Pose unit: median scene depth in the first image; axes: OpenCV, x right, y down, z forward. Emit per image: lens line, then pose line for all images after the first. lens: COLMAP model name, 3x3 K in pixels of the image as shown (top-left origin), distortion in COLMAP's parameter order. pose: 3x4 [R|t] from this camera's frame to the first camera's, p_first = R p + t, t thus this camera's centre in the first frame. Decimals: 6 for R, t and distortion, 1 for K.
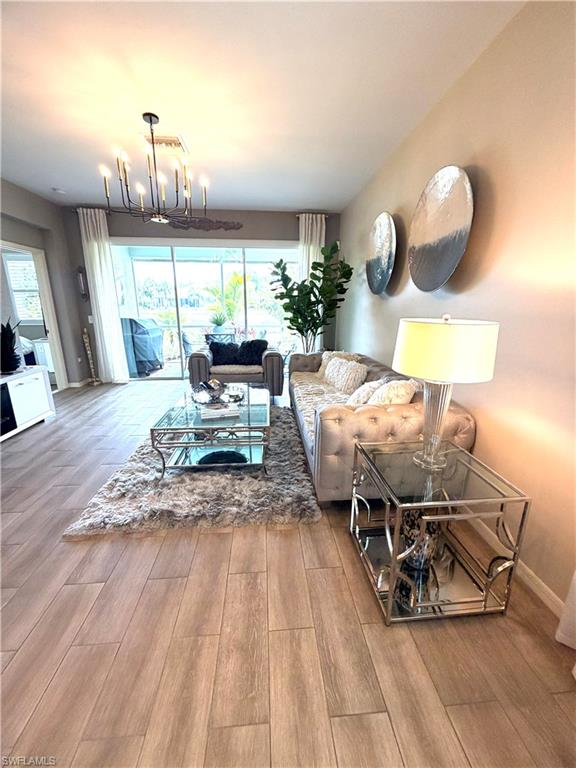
lens RADIAL K [[310.7, 0, 289.3], [0, 310.7, 382.5], [0, 0, 1]] dist [-0.000884, 0.000891]
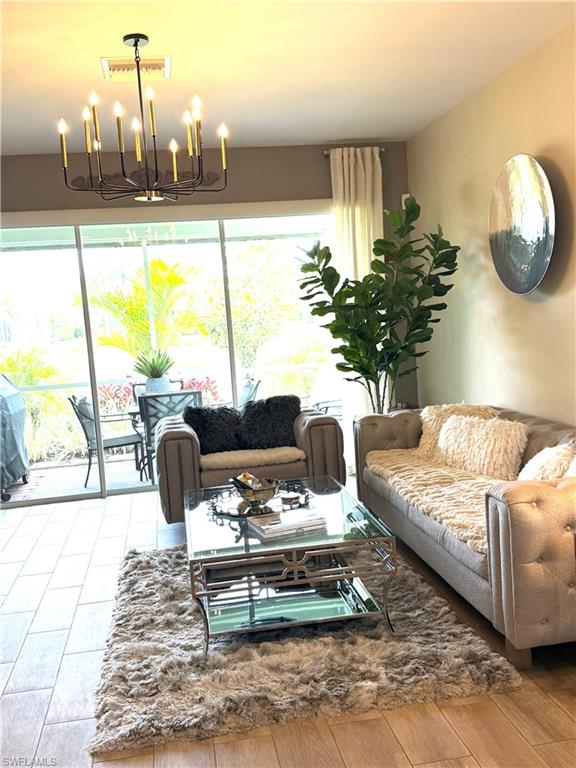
lens RADIAL K [[776.0, 0, 283.5], [0, 776.0, 384.3], [0, 0, 1]] dist [0.102463, 0.000000]
pose [[0.994348, -0.081411, 0.068143, -0.212515], [0.091006, 0.984152, -0.152195, 0.039924], [-0.054672, 0.157536, 0.985999, -0.276776]]
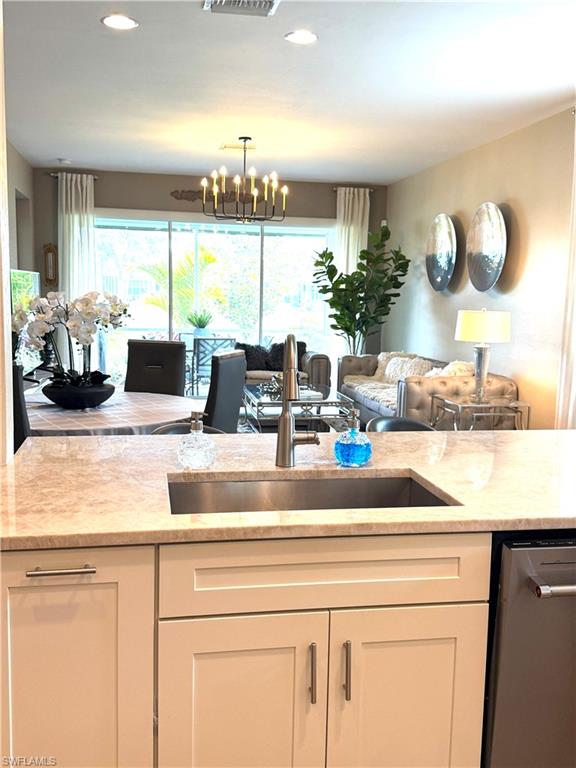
lens RADIAL K [[776.0, 0, 290.6], [0, 776.0, 391.4], [0, 0, 1]] dist [0.102463, 0.000000]
pose [[0.994610, 0.003593, 0.103626, -0.380494], [0.008941, 0.992705, -0.120237, 0.280481], [-0.103302, 0.120515, 0.987322, -1.170046]]
